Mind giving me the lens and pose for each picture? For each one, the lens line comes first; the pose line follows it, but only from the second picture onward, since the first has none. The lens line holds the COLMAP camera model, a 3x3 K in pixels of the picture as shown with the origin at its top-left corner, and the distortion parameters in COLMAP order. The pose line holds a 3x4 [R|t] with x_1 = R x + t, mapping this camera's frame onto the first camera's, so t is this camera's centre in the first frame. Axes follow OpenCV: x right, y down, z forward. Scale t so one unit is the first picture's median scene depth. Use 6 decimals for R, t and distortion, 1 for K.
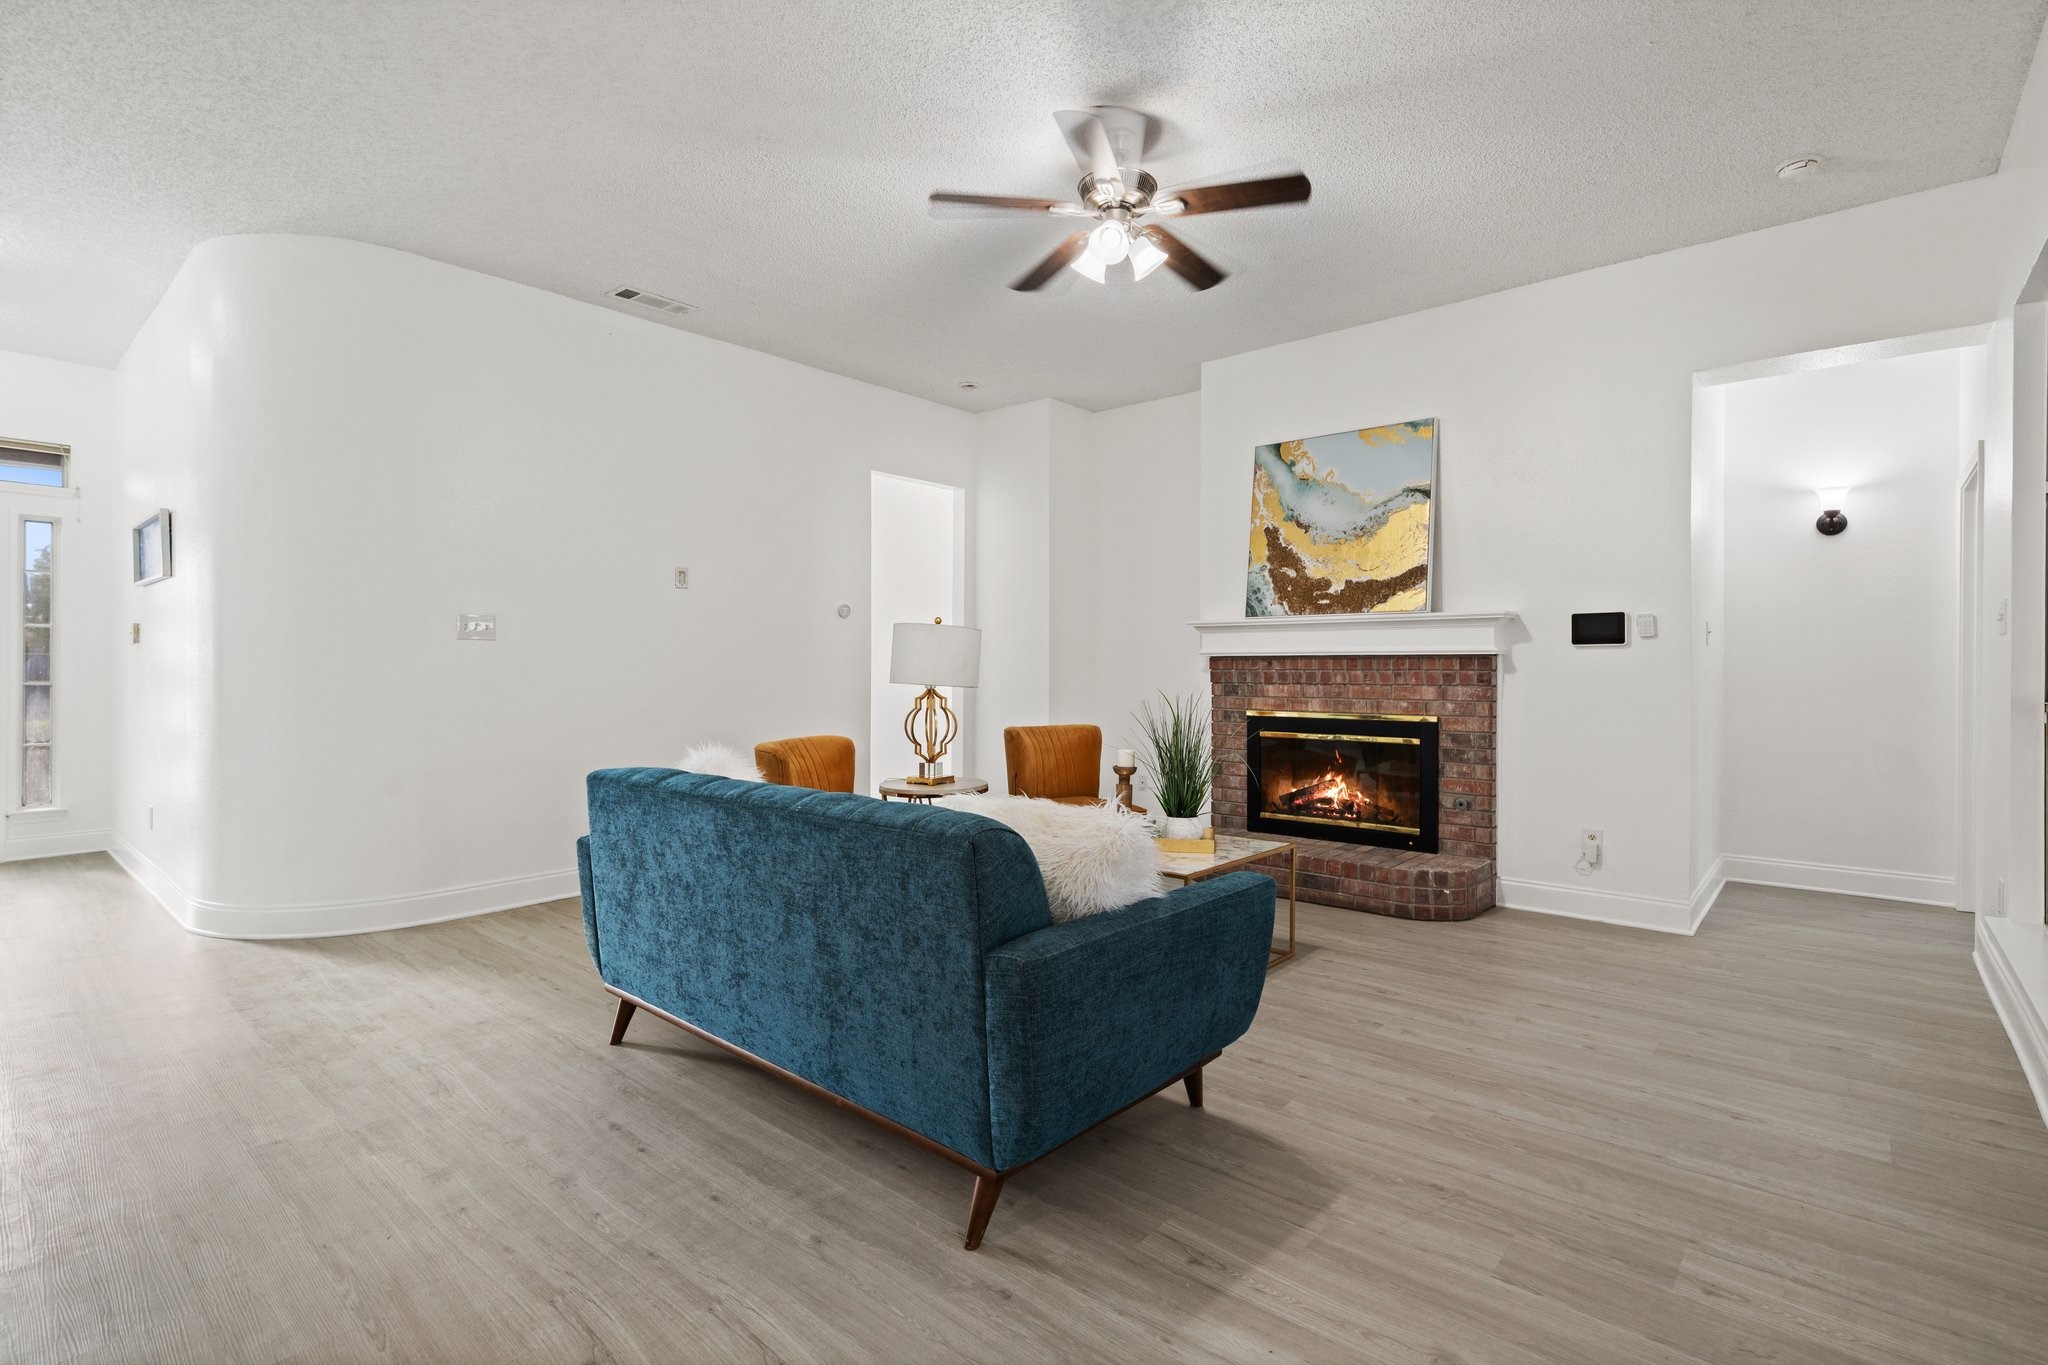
lens RADIAL K [[954.9, 0, 1011.1], [0, 954.9, 673.5], [0, 0, 1]] dist [-0.004782, -0.000548]
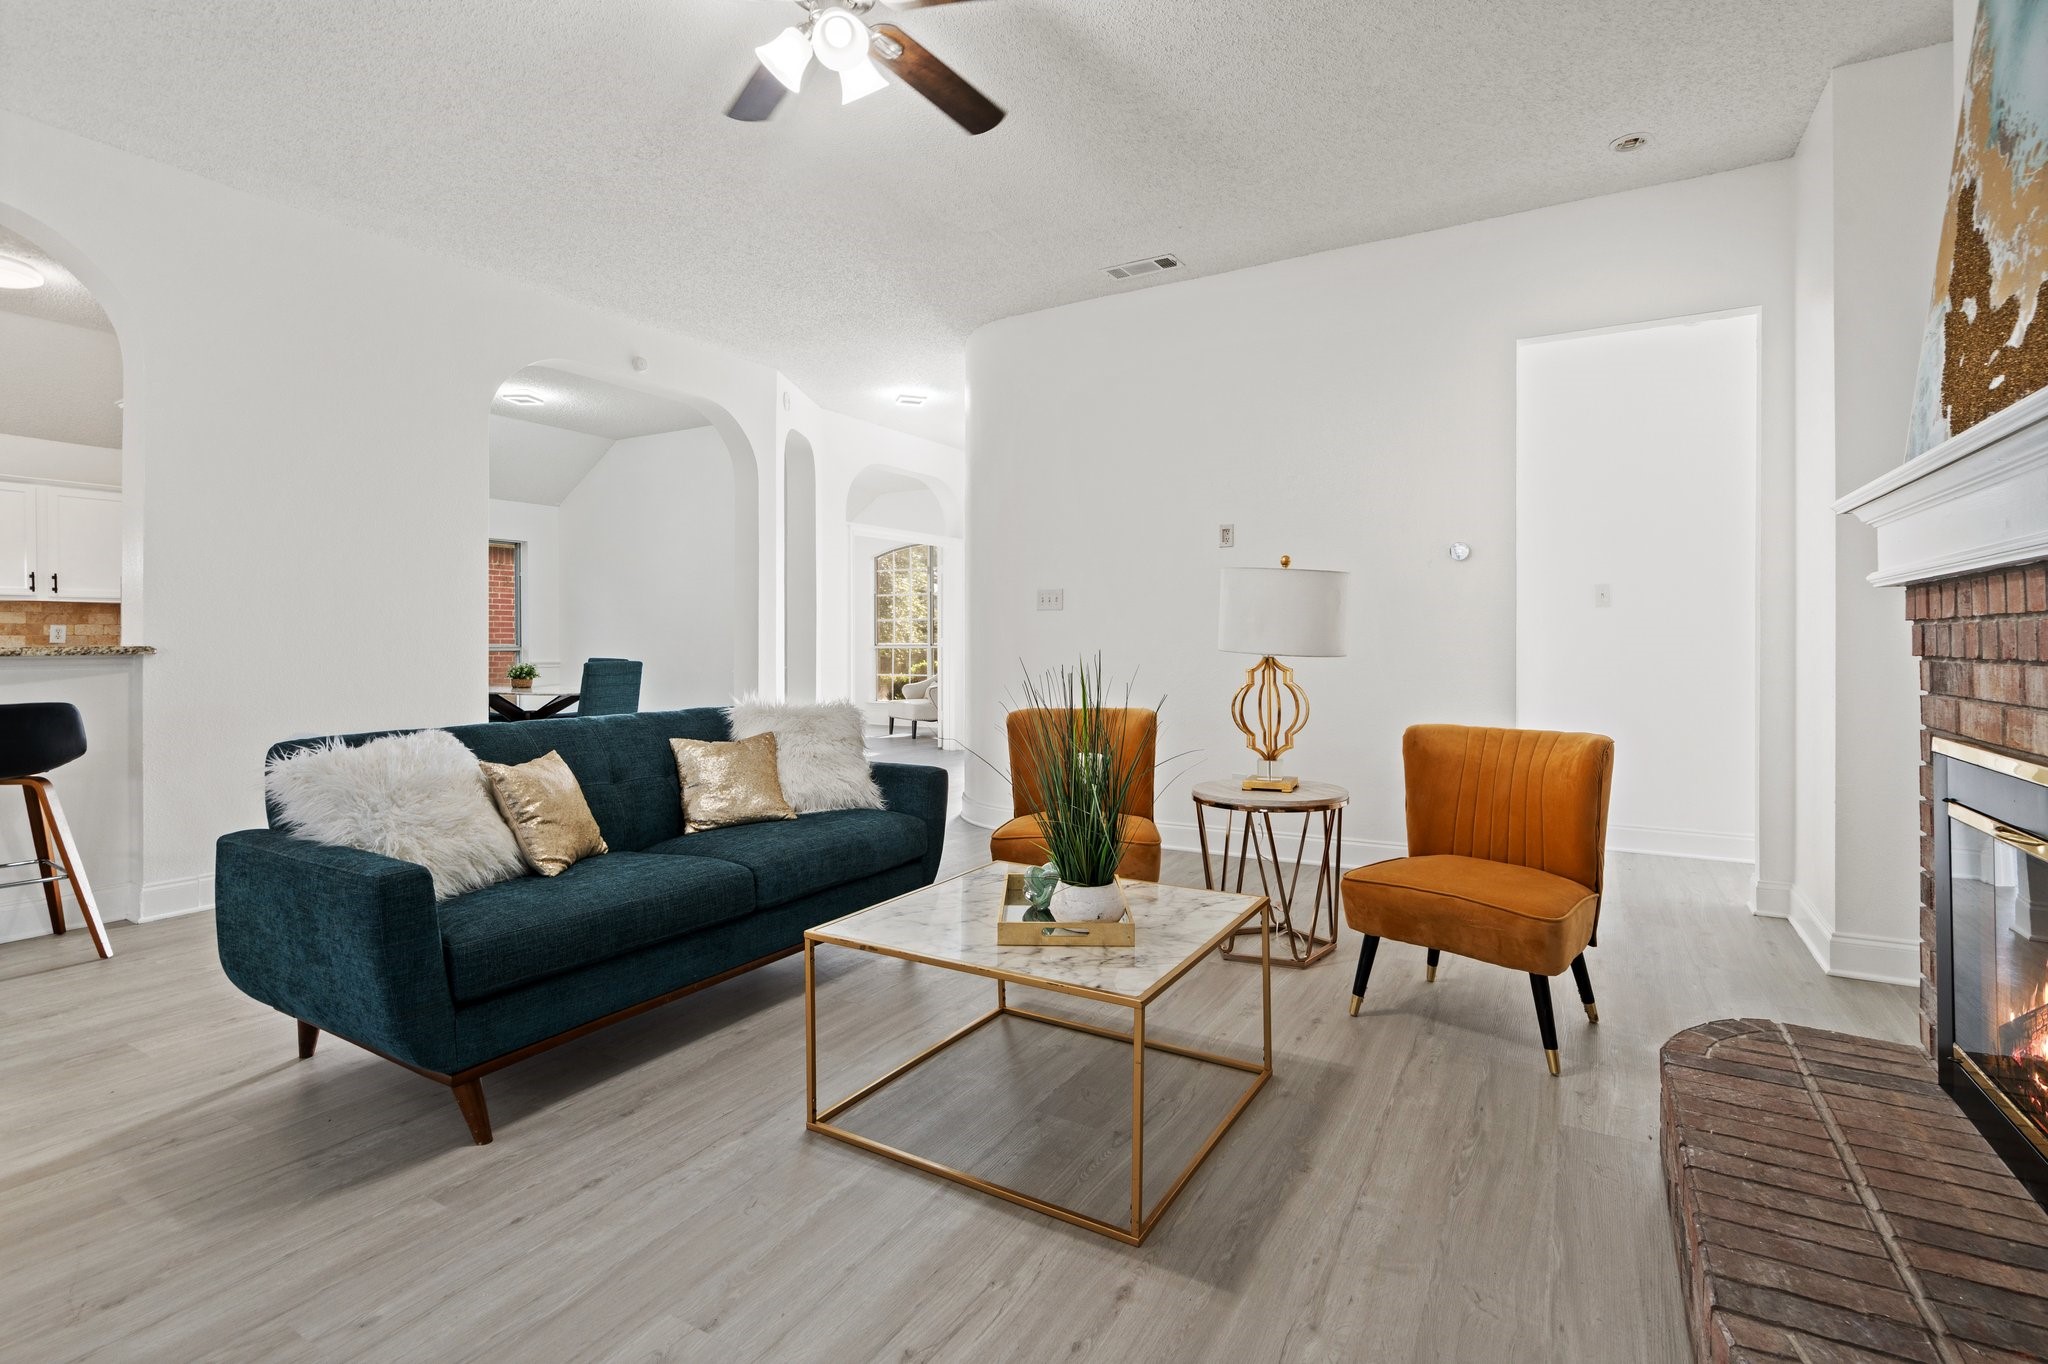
lens RADIAL K [[954.9, 0, 1038.2], [0, 954.9, 653.4], [0, 0, 1]] dist [-0.004782, -0.000548]
pose [[0.206409, 0.011551, -0.978398, 1.043583], [-0.008143, 0.999916, 0.010087, 0.013500], [0.978432, 0.005885, 0.206486, 1.230579]]
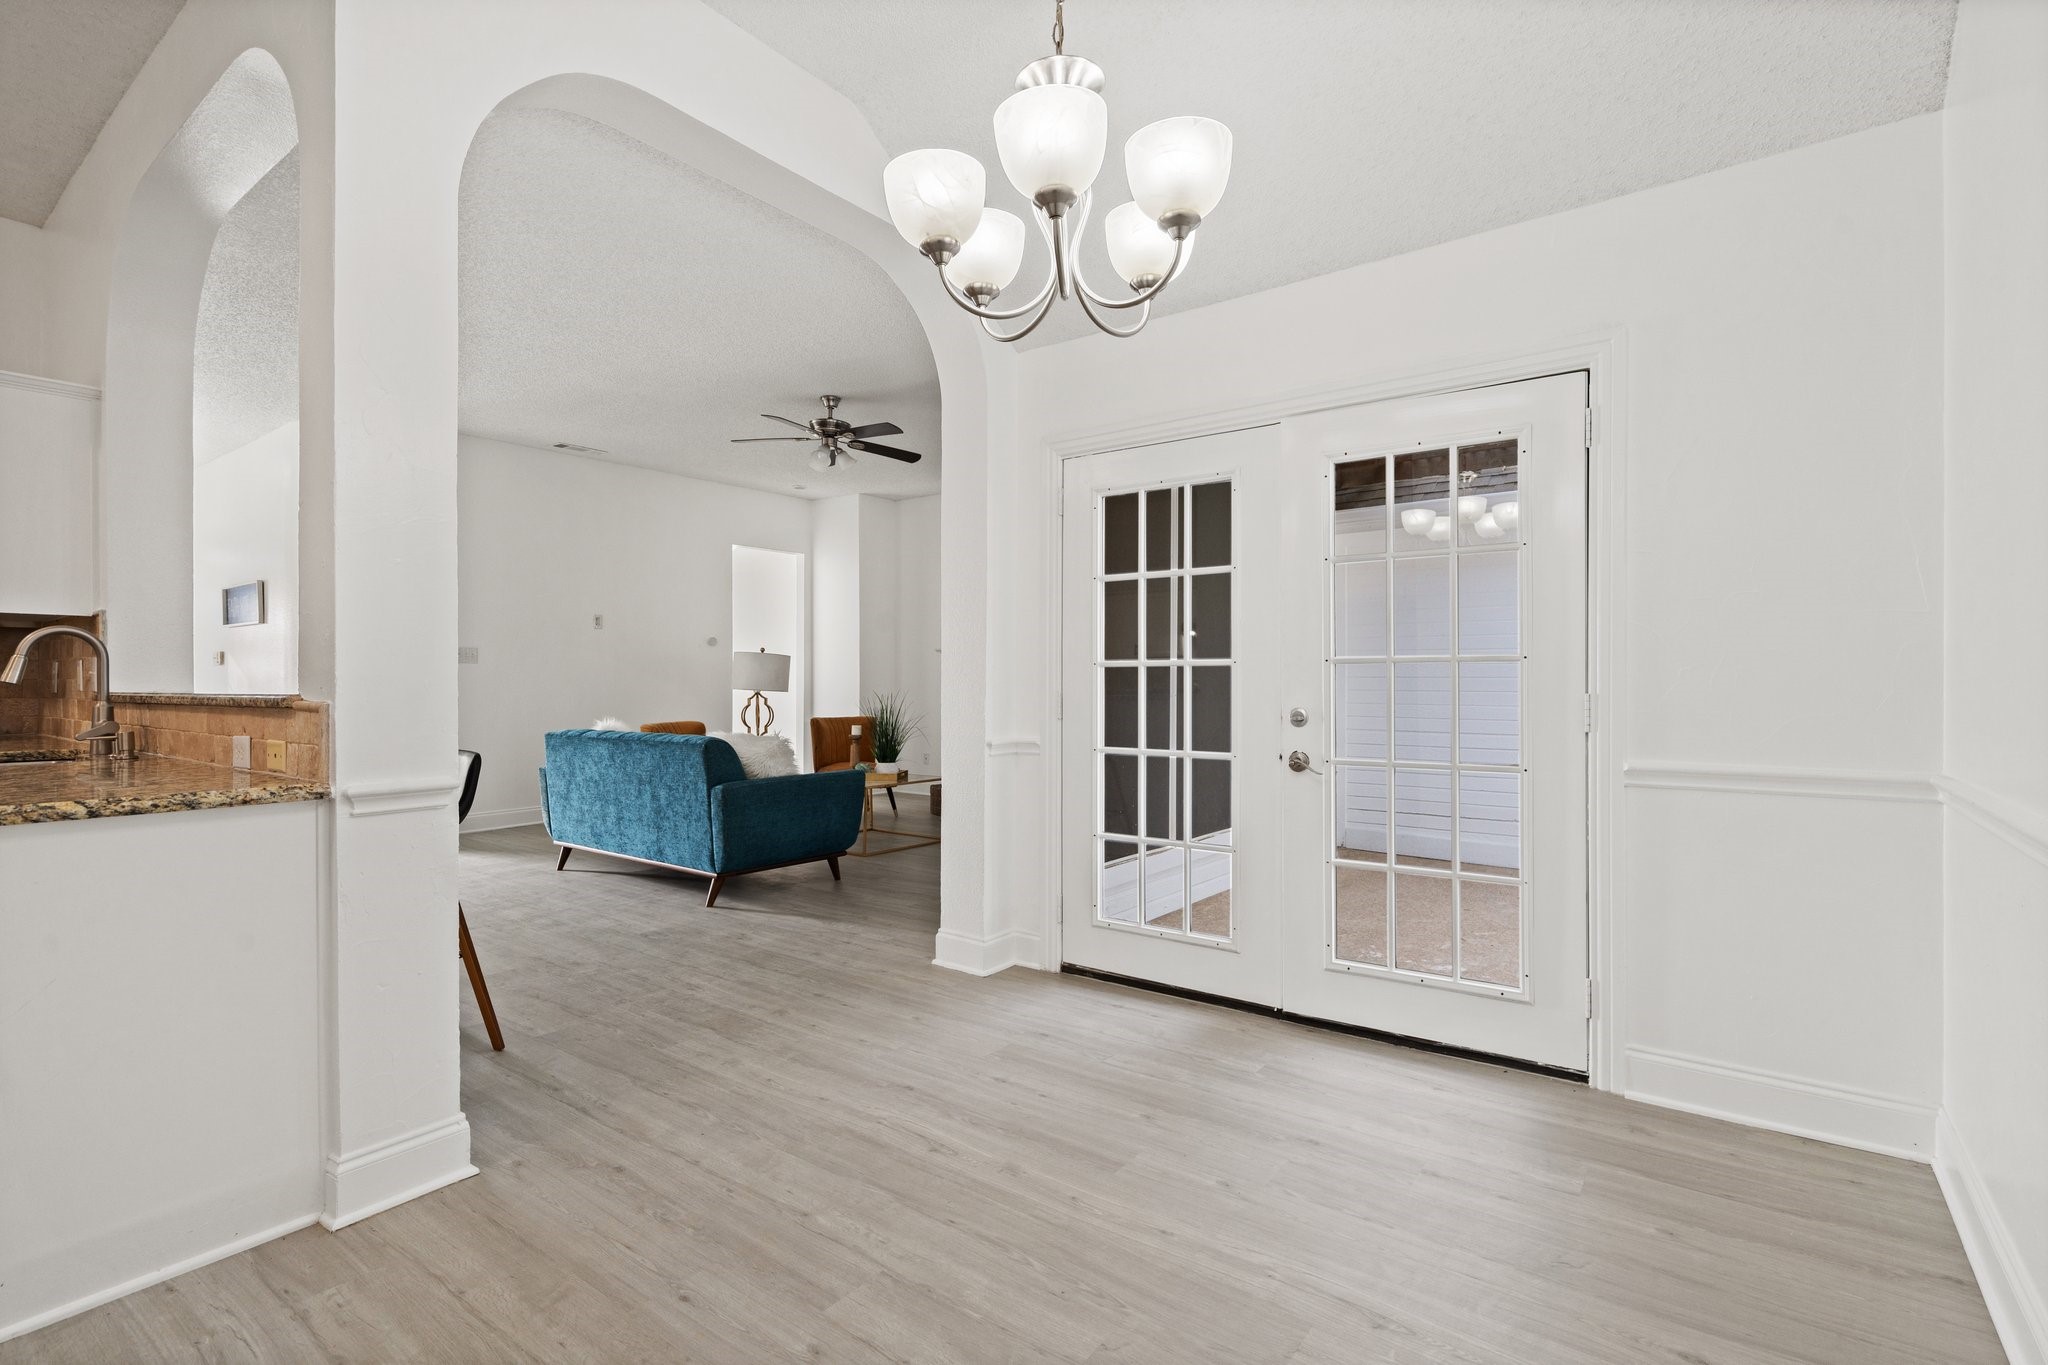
lens RADIAL K [[954.9, 0, 1043.8], [0, 954.9, 679.5], [0, 0, 1]] dist [-0.004782, -0.000548]
pose [[0.995679, -0.005230, 0.092715, 0.452347], [0.005649, 0.999975, -0.004250, 0.009253], [-0.092690, 0.004756, 0.995684, -1.192484]]
